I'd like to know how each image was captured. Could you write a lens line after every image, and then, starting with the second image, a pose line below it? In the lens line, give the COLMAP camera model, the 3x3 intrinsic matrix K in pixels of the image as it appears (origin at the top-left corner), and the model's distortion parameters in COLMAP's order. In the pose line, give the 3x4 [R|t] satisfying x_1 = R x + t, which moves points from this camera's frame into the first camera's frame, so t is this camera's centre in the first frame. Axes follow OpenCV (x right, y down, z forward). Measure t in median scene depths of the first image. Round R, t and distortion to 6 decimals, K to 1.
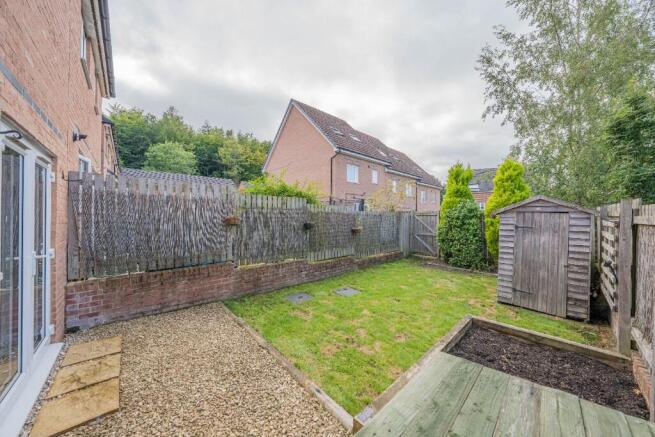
lens RADIAL K [[225.2, 0, 327.8], [0, 225.2, 218.6], [0, 0, 1]] dist [-0.021242, 0.003241]
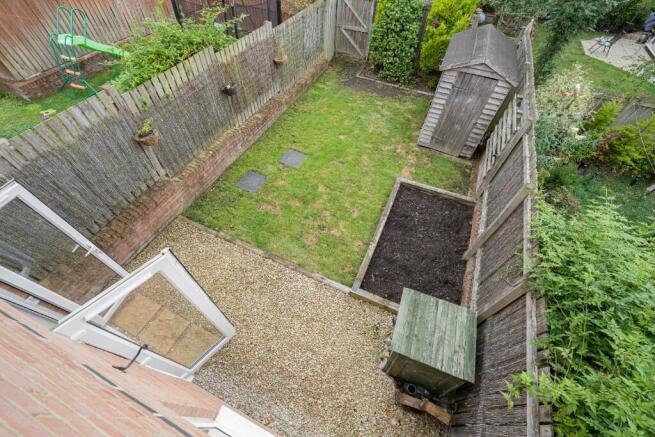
lens RADIAL K [[271.6, 0, 326.1], [0, 271.6, 215.6], [0, 0, 1]] dist [-0.002607, -0.000090]
pose [[0.917597, -0.304779, 0.255197, -0.160567], [-0.013583, 0.617572, 0.786397, -0.459667], [-0.397280, -0.725062, 0.562543, 0.070133]]
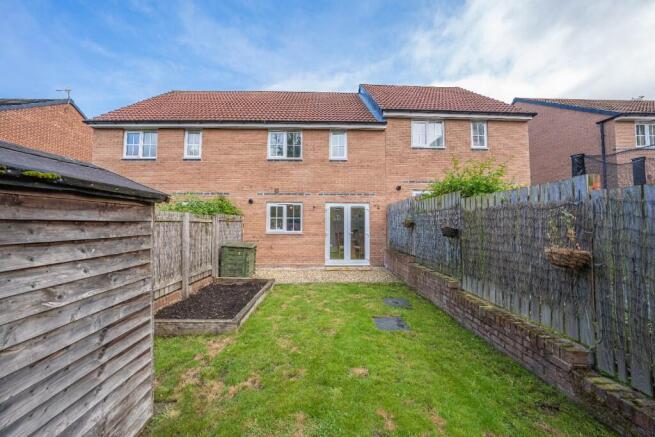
lens RADIAL K [[225.2, 0, 326.3], [0, 225.2, 217.7], [0, 0, 1]] dist [-0.021242, 0.003241]
pose [[-0.669734, -0.021172, -0.742299, 0.730820], [-0.006408, 0.999721, -0.022732, 0.007370], [0.742573, -0.010467, -0.669683, 1.285073]]
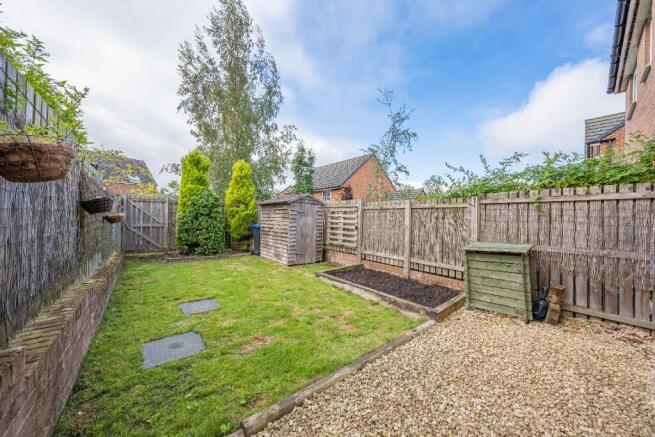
lens RADIAL K [[225.2, 0, 327.0], [0, 225.2, 210.7], [0, 0, 1]] dist [-0.021242, 0.003241]
pose [[0.042850, 0.033171, 0.998531, -0.541979], [-0.013576, 0.999376, -0.032616, 0.058417], [-0.998989, -0.012159, 0.043273, 0.584105]]
